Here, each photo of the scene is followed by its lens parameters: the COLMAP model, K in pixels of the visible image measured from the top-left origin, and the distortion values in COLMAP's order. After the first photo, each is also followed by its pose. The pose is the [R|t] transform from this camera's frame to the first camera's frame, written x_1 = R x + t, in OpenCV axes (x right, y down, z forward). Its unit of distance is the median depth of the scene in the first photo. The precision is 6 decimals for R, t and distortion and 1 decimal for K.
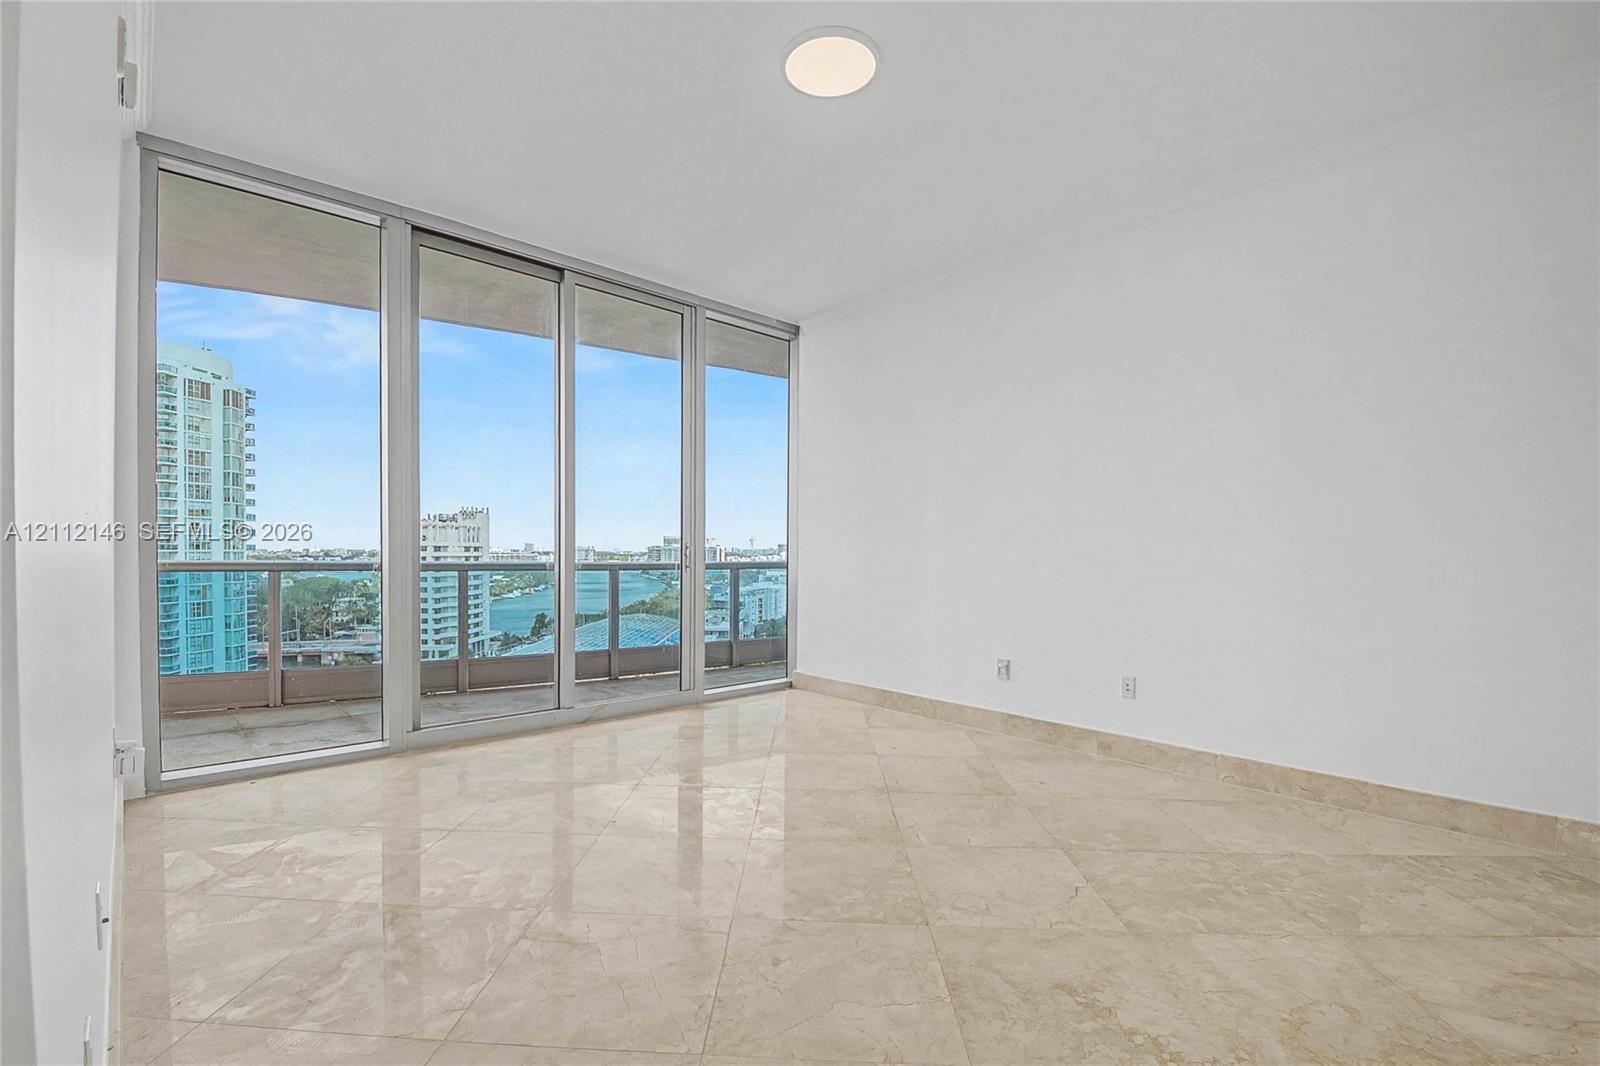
lens RADIAL K [[751.5, 0, 800.7], [0, 751.5, 552.0], [0, 0, 1]] dist [0.017879, -0.000092]
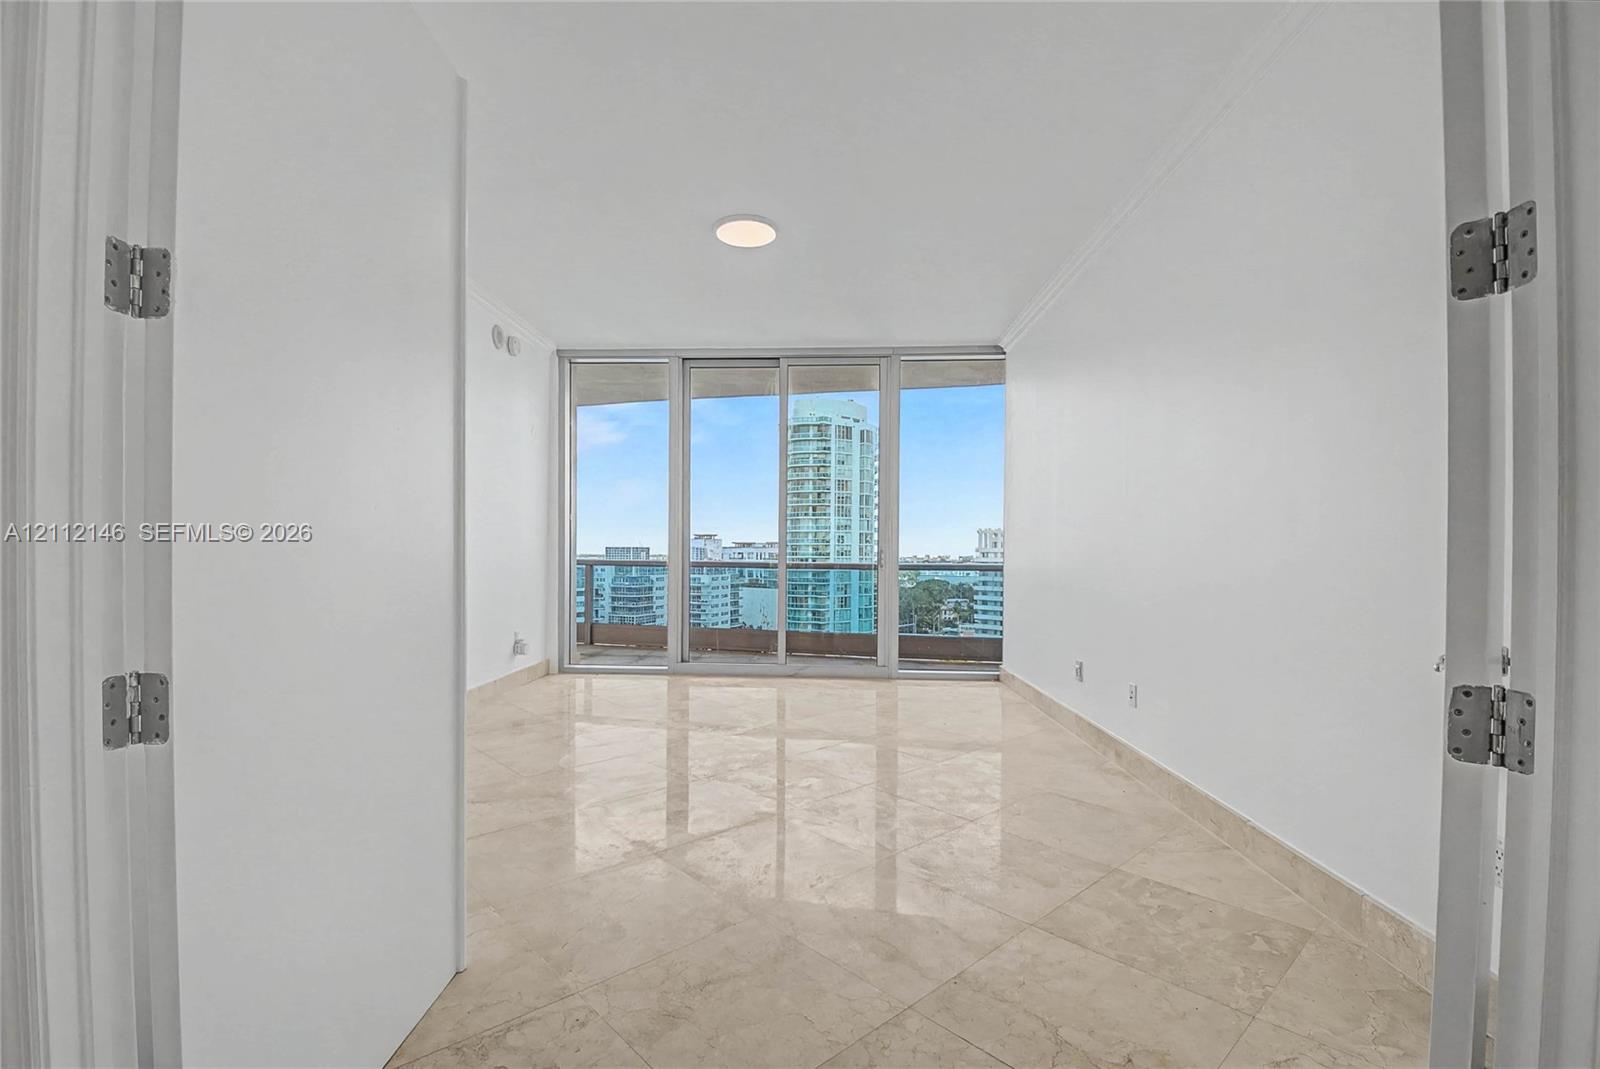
lens RADIAL K [[751.5, 0, 800.7], [0, 751.5, 553.5], [0, 0, 1]] dist [0.017879, -0.000092]
pose [[0.742517, 0.001189, -0.669827, 0.489902], [-0.006579, 0.999963, -0.005517, 0.003889], [0.669795, 0.008504, 0.742497, 0.017645]]
